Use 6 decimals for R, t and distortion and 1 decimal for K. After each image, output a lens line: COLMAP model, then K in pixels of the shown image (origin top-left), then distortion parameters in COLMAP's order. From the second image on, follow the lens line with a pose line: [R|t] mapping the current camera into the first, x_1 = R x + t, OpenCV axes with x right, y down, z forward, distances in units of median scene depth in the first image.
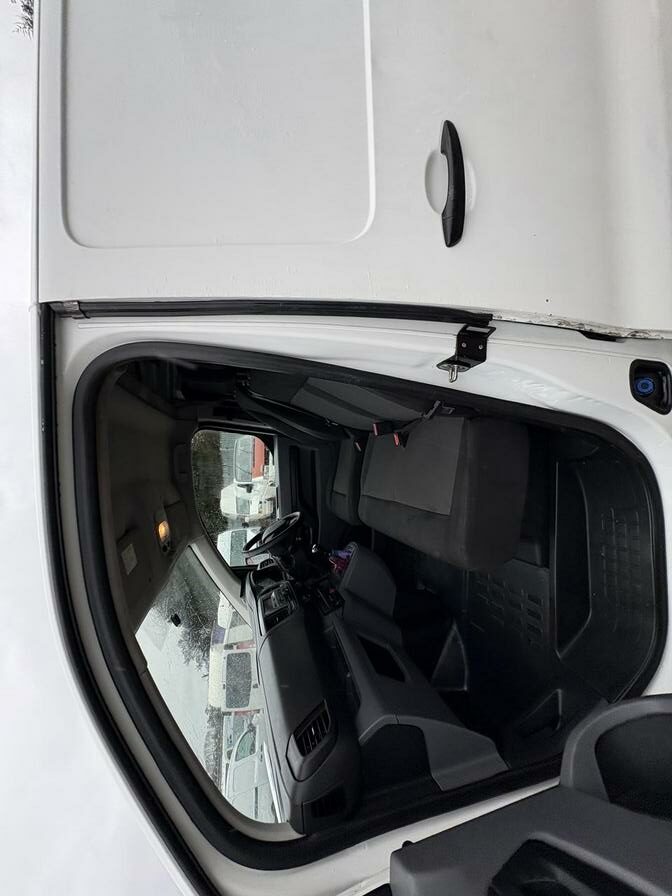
lens RADIAL K [[357.0, 0, 339.8], [0, 357.0, 450.5], [0, 0, 1]] dist [-0.000349, -0.000282]
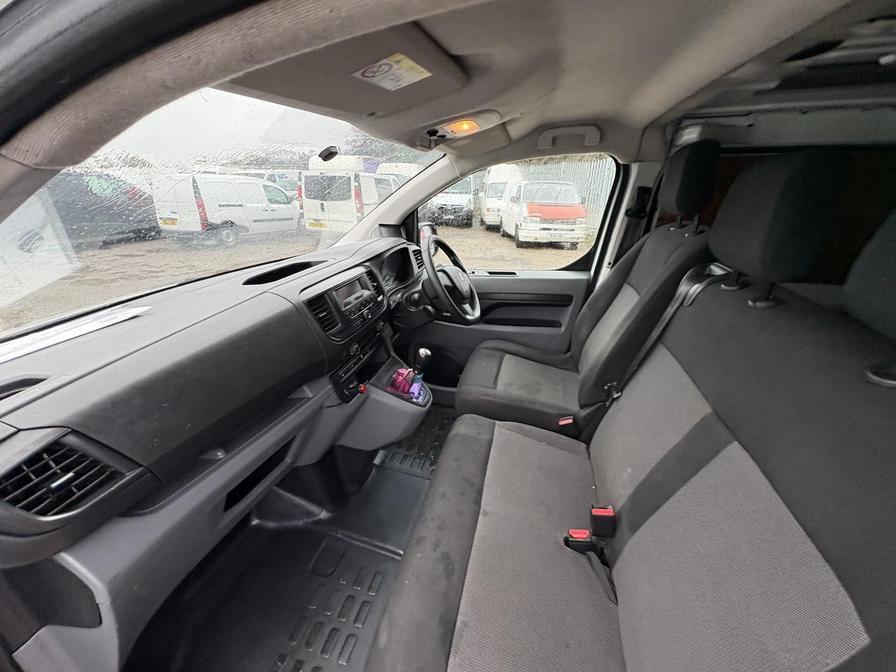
lens RADIAL K [[350.3, 0, 448.0], [0, 350.3, 336.0], [0, 0, 1]] dist [-0.002783, -0.000171]
pose [[-0.070290, 0.985441, 0.154808, -0.249530], [-0.961984, -0.108022, 0.250833, 0.070559], [0.263904, -0.131292, 0.955572, 0.411250]]
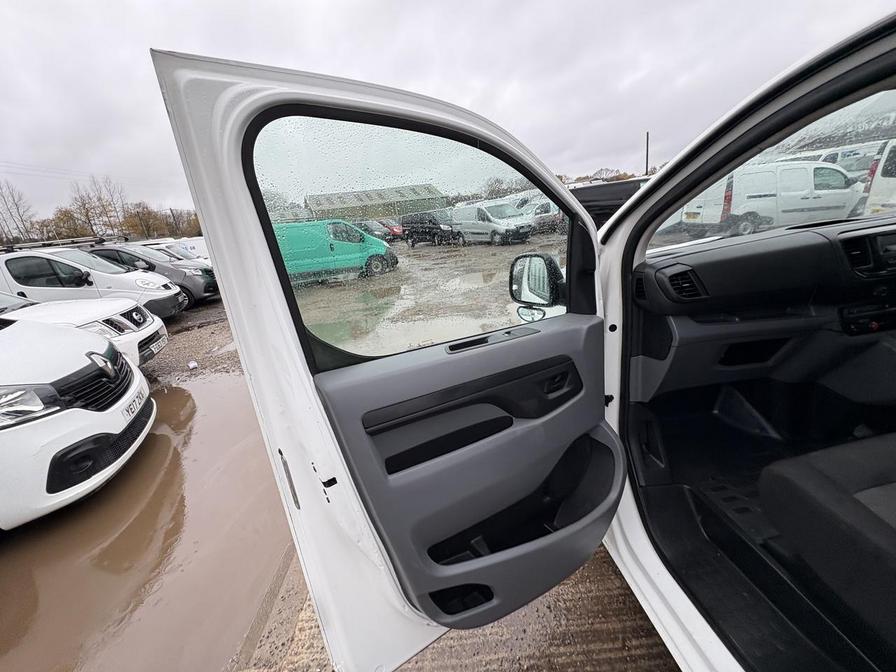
lens RADIAL K [[357.0, 0, 442.8], [0, 357.0, 330.9], [0, 0, 1]] dist [-0.000349, -0.000282]
pose [[-0.145488, 0.947551, 0.284571, -0.098063], [-0.080981, -0.298071, 0.951102, -0.291191], [0.986040, 0.115329, 0.120100, -0.032522]]
